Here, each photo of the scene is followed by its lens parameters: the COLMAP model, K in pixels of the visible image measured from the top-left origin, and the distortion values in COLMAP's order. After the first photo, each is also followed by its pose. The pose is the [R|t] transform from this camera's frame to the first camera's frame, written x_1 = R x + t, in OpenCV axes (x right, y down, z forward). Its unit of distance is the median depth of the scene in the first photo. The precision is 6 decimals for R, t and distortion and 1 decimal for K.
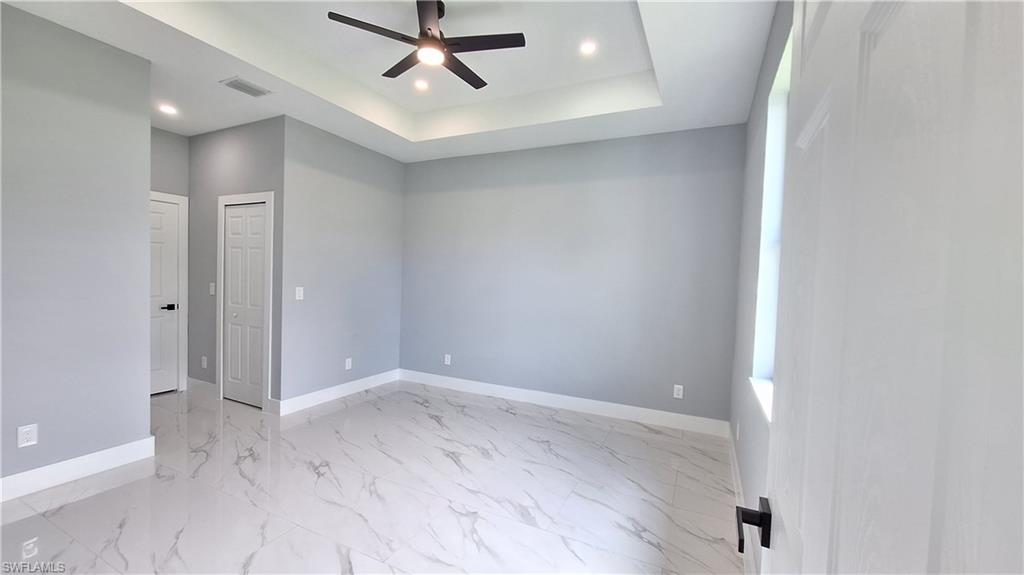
lens RADIAL K [[403.2, 0, 509.4], [0, 403.2, 291.6], [0, 0, 1]] dist [-0.001283, 0.000151]
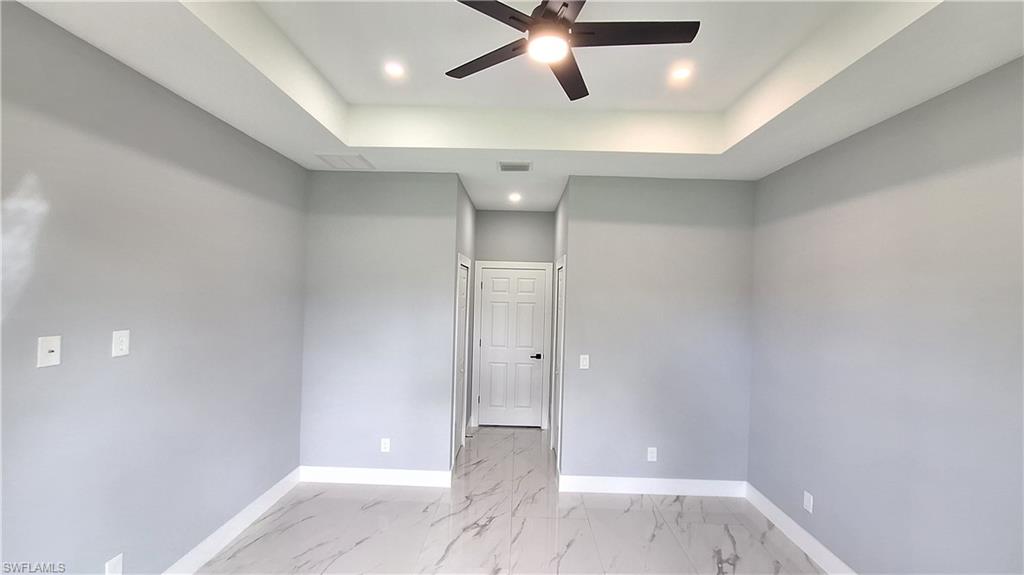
lens RADIAL K [[403.2, 0, 509.4], [0, 403.2, 291.6], [0, 0, 1]] dist [-0.001283, 0.000151]
pose [[0.427229, -0.026061, -0.903768, 0.215130], [-0.047196, 0.997579, -0.051076, -0.090209], [0.902911, 0.064475, 0.424965, 0.409577]]
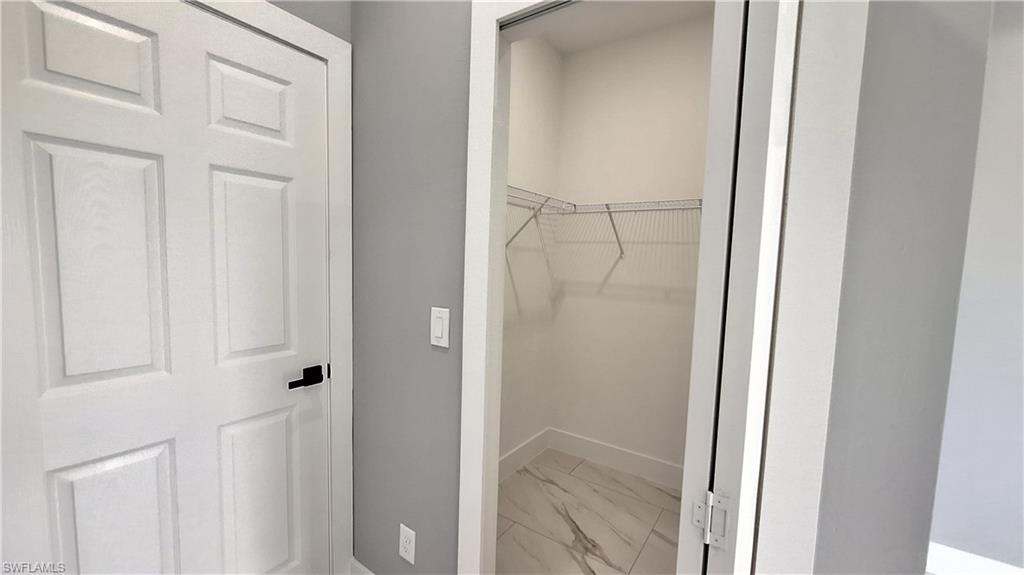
lens RADIAL K [[403.2, 0, 509.4], [0, 403.2, 291.6], [0, 0, 1]] dist [-0.001283, 0.000151]
pose [[0.987433, 0.005630, -0.157936, -0.639966], [0.000429, 0.999266, 0.038303, -0.045229], [0.158036, -0.037889, 0.986706, 0.713004]]
